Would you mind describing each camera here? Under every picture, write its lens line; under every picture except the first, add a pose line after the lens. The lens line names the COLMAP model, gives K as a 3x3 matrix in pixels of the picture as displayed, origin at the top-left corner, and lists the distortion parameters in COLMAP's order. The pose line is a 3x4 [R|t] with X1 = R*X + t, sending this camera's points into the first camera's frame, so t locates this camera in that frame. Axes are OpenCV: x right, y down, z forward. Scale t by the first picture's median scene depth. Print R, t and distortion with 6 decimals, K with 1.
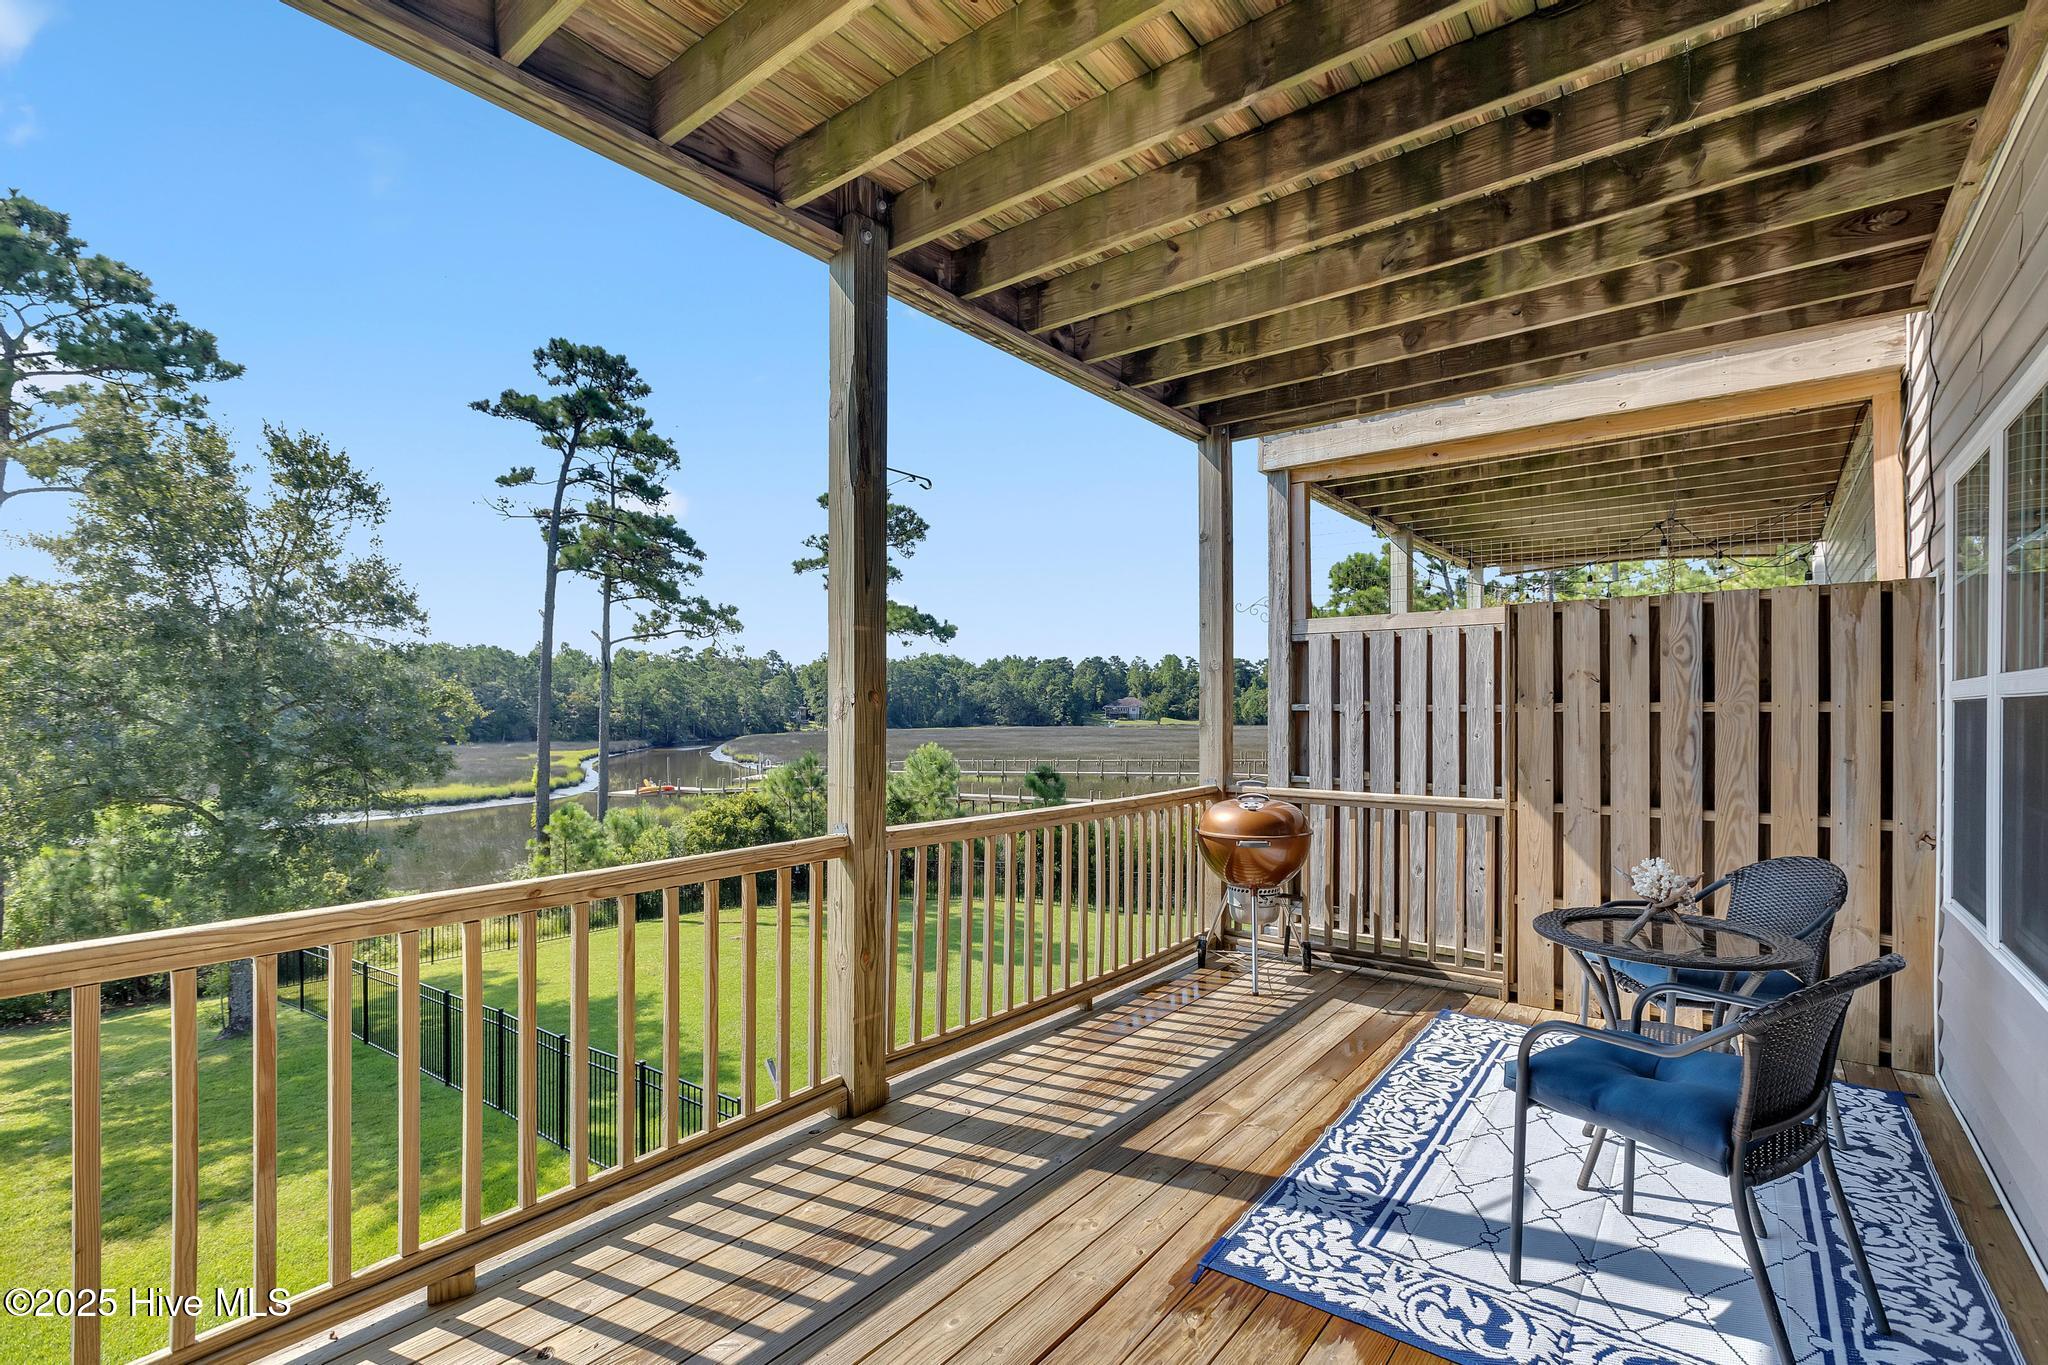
lens RADIAL K [[912.9, 0, 1032.8], [0, 912.9, 704.0], [0, 0, 1]] dist [-0.000849, -0.000065]
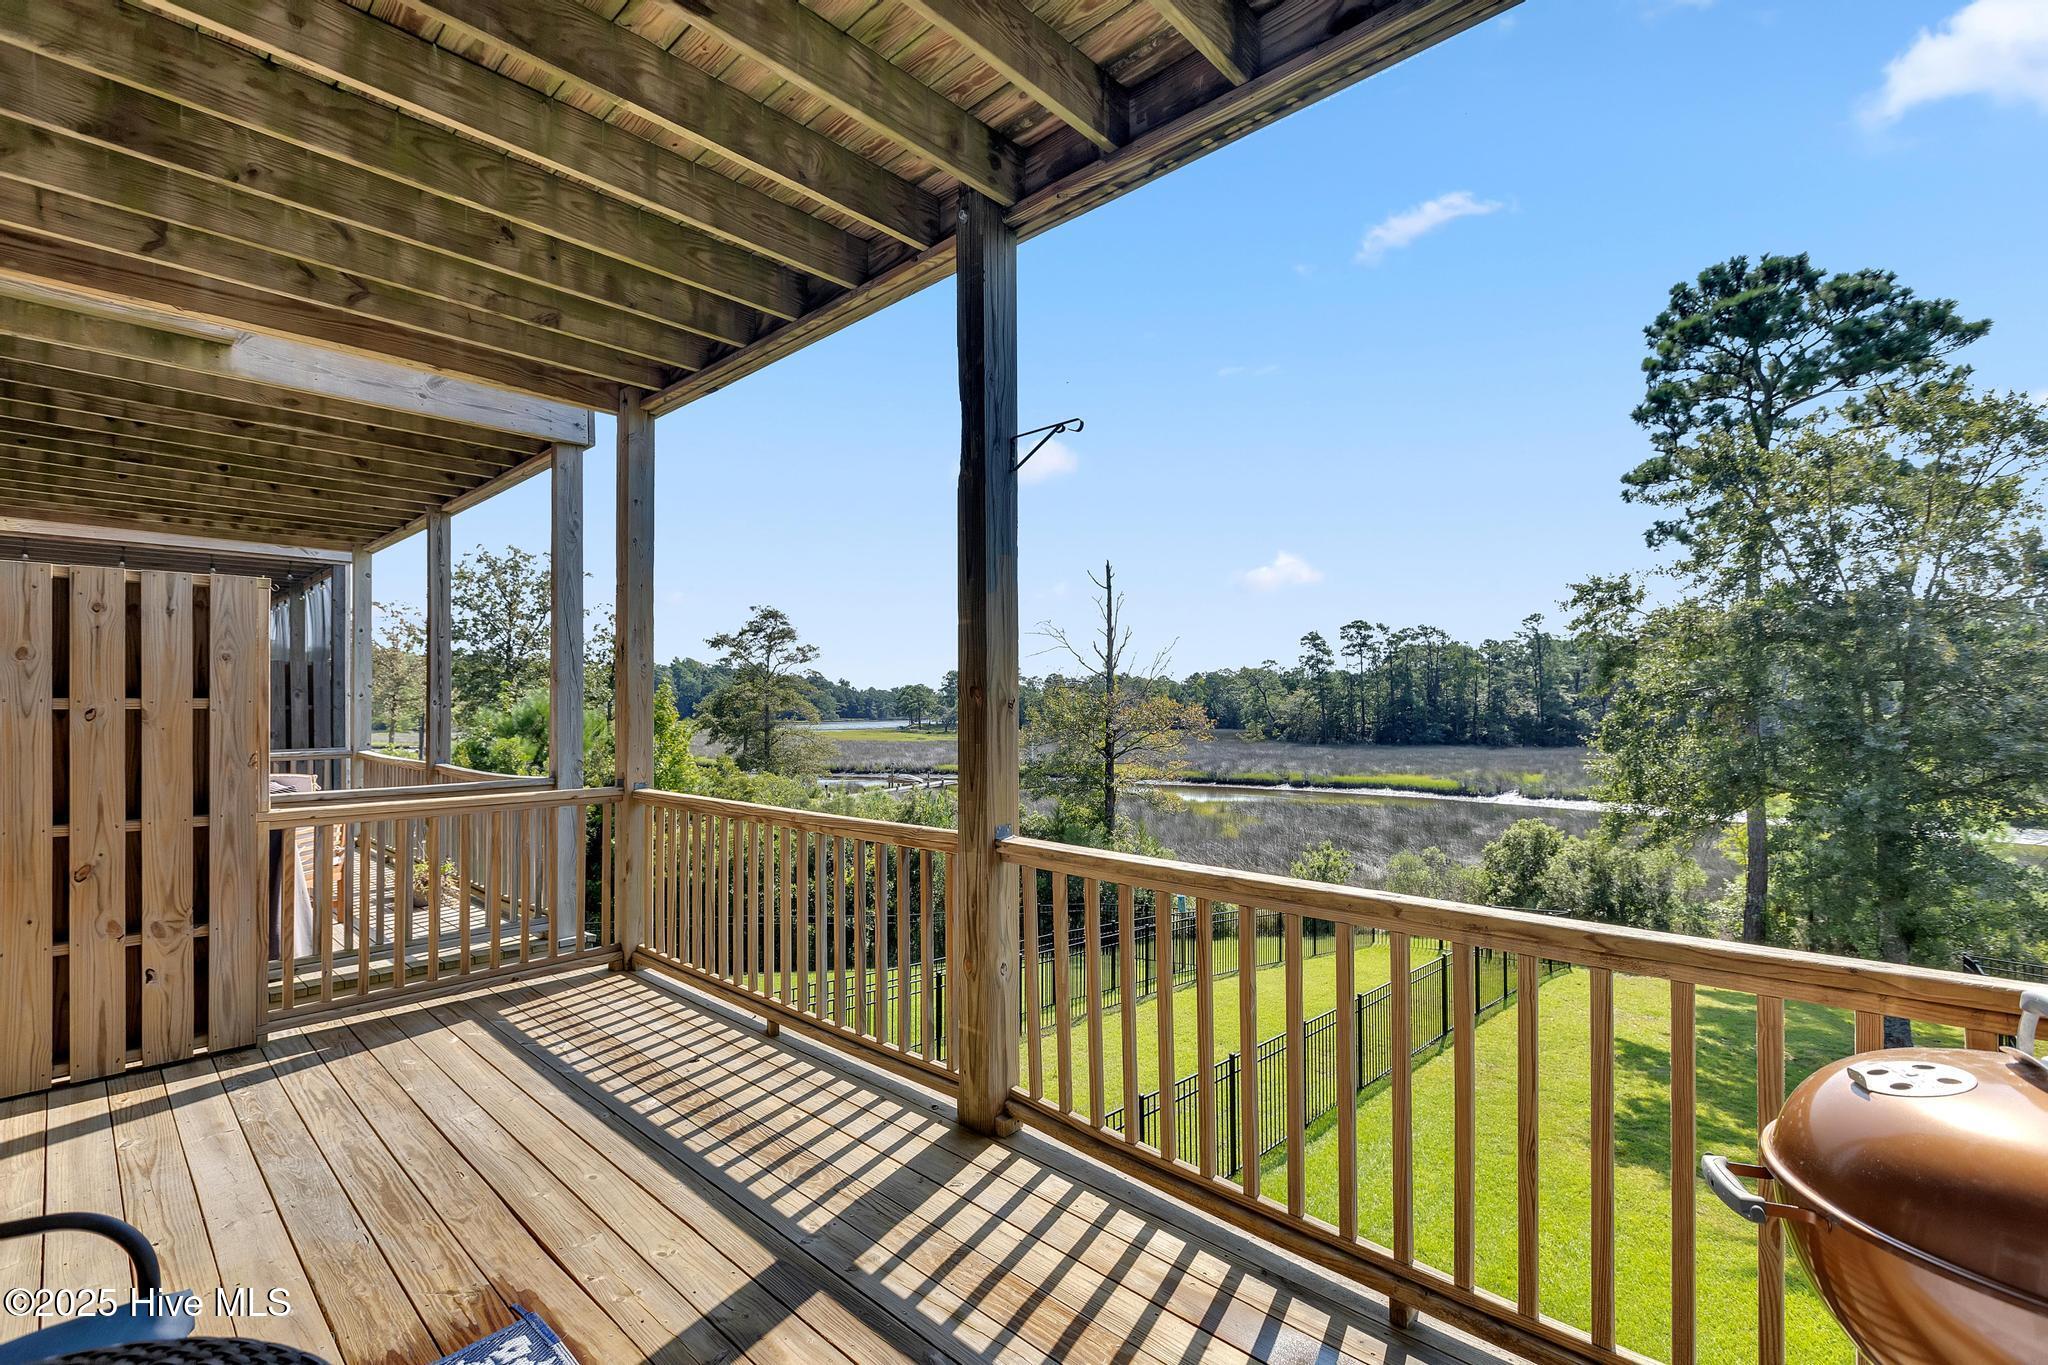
lens RADIAL K [[912.9, 0, 1032.8], [0, 912.9, 704.0], [0, 0, 1]] dist [-0.000849, -0.000065]
pose [[-0.082778, -0.000058, -0.996568, 0.084014], [0.003489, 0.999994, -0.000348, 0.000421], [0.996562, -0.003506, -0.082777, 0.125853]]
